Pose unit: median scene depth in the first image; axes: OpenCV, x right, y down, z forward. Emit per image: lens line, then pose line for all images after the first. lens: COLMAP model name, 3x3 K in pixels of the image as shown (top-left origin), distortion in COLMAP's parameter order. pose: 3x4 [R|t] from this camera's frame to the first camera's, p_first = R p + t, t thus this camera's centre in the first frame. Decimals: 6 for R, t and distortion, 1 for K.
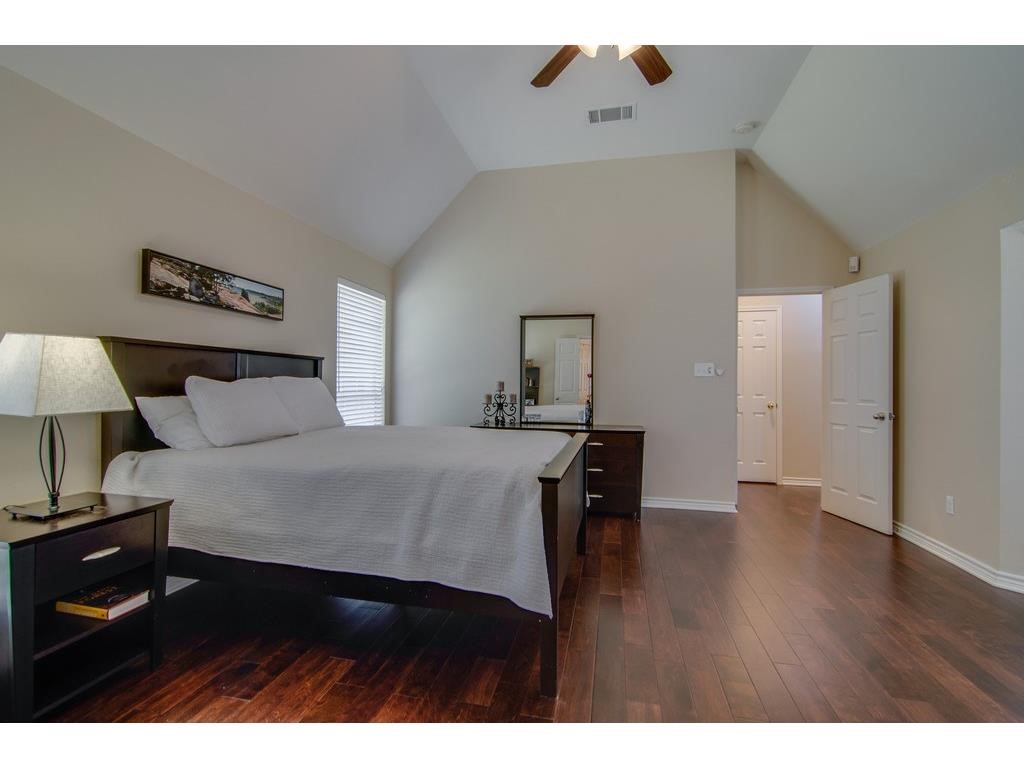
lens RADIAL K [[485.1, 0, 512.0], [0, 485.1, 384.0], [0, 0, 1]] dist [0.017507, -0.000076]
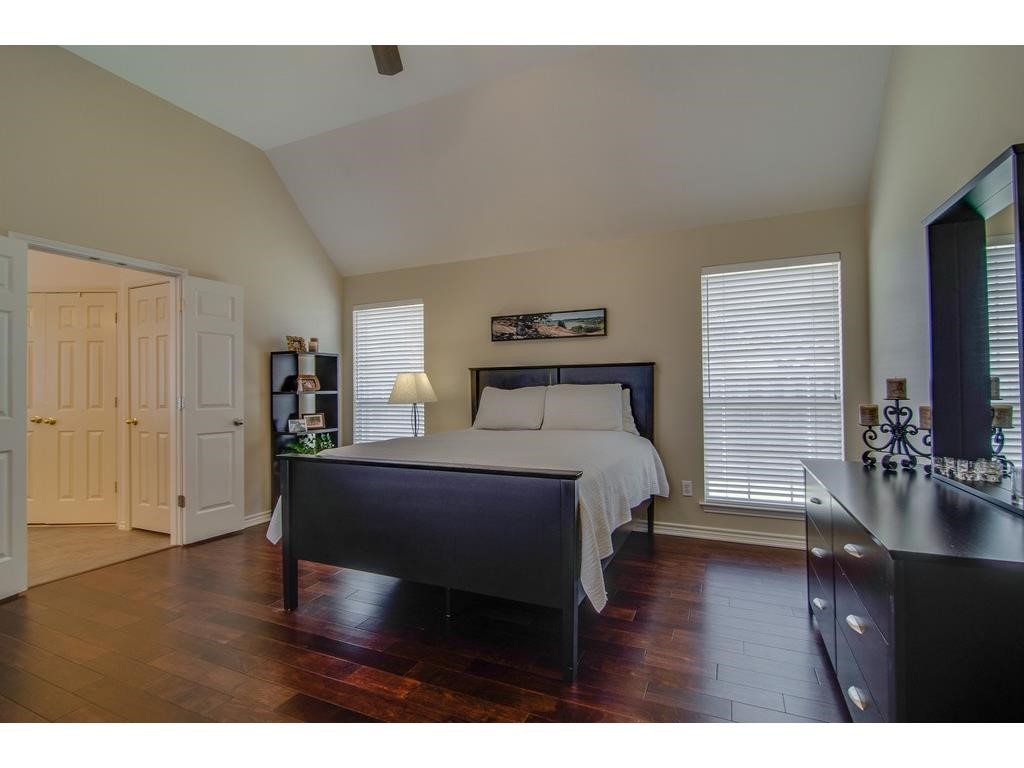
lens RADIAL K [[485.1, 0, 512.0], [0, 485.1, 384.0], [0, 0, 1]] dist [0.017507, -0.000076]
pose [[-0.211078, -0.022259, -0.977216, 0.775985], [0.008254, 0.999664, -0.024553, 0.012907], [0.977434, -0.013248, -0.210824, 1.138605]]
